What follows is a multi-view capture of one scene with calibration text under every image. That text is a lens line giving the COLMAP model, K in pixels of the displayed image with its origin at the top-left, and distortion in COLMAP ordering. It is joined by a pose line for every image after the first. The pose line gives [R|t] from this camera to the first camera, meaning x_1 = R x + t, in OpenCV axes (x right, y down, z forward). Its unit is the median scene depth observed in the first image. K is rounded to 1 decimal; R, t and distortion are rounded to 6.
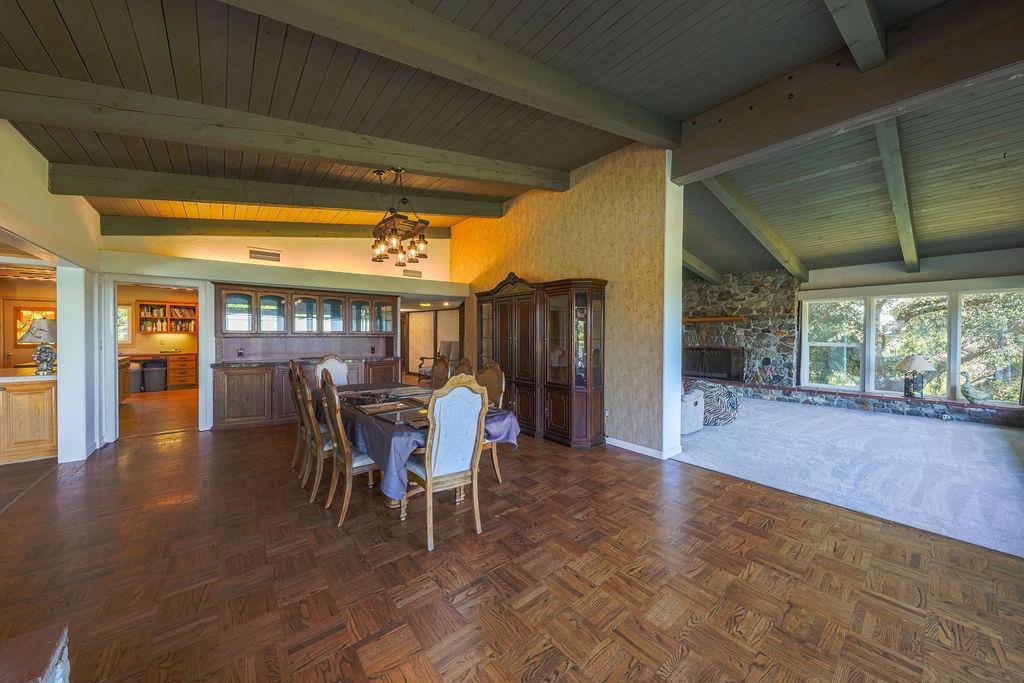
lens RADIAL K [[352.5, 0, 508.7], [0, 352.5, 338.5], [0, 0, 1]] dist [0.010977, -0.000222]
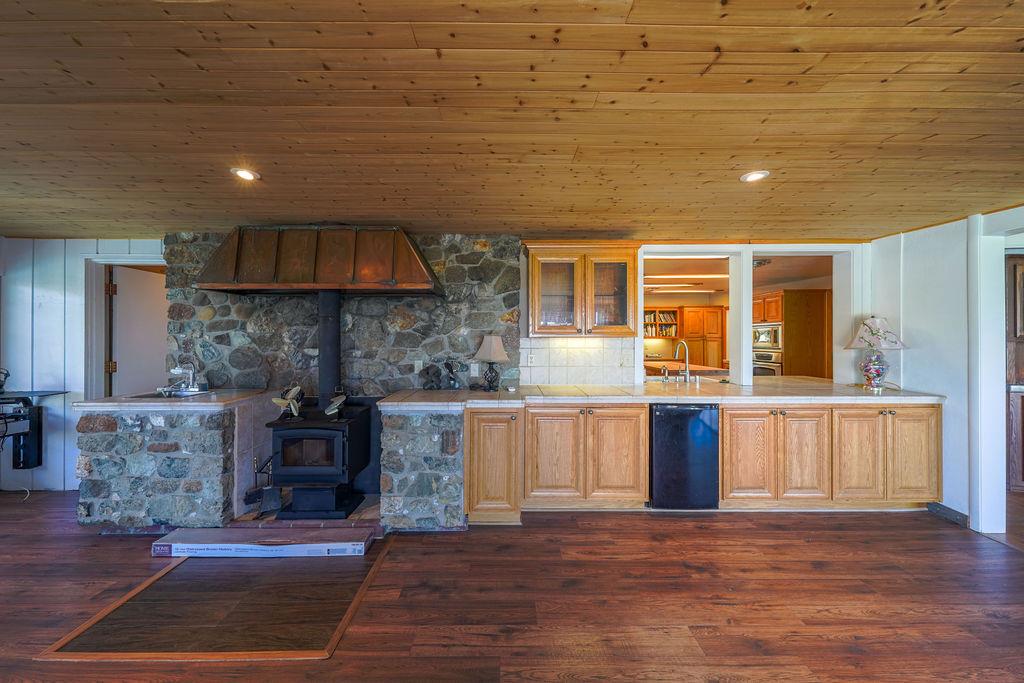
lens RADIAL K [[352.5, 0, 508.7], [0, 352.5, 338.5], [0, 0, 1]] dist [0.010977, -0.000222]
pose [[0.780968, -0.005356, -0.624549, -1.545325], [-0.003394, 0.999912, -0.012819, -0.000904], [0.624562, 0.012131, 0.780881, -0.087326]]
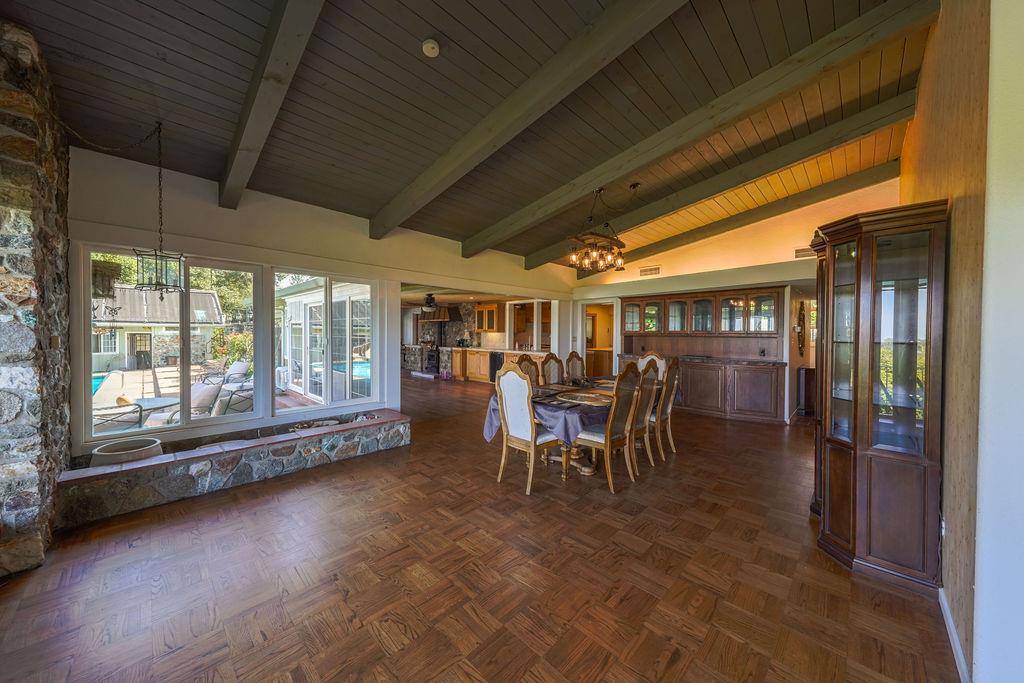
lens RADIAL K [[352.5, 0, 508.7], [0, 352.5, 338.5], [0, 0, 1]] dist [0.010977, -0.000222]
pose [[0.101105, 0.012531, -0.994797, 0.736912], [-0.017759, 0.999784, 0.010789, 0.001056], [0.994717, 0.016576, 0.101306, 0.539120]]
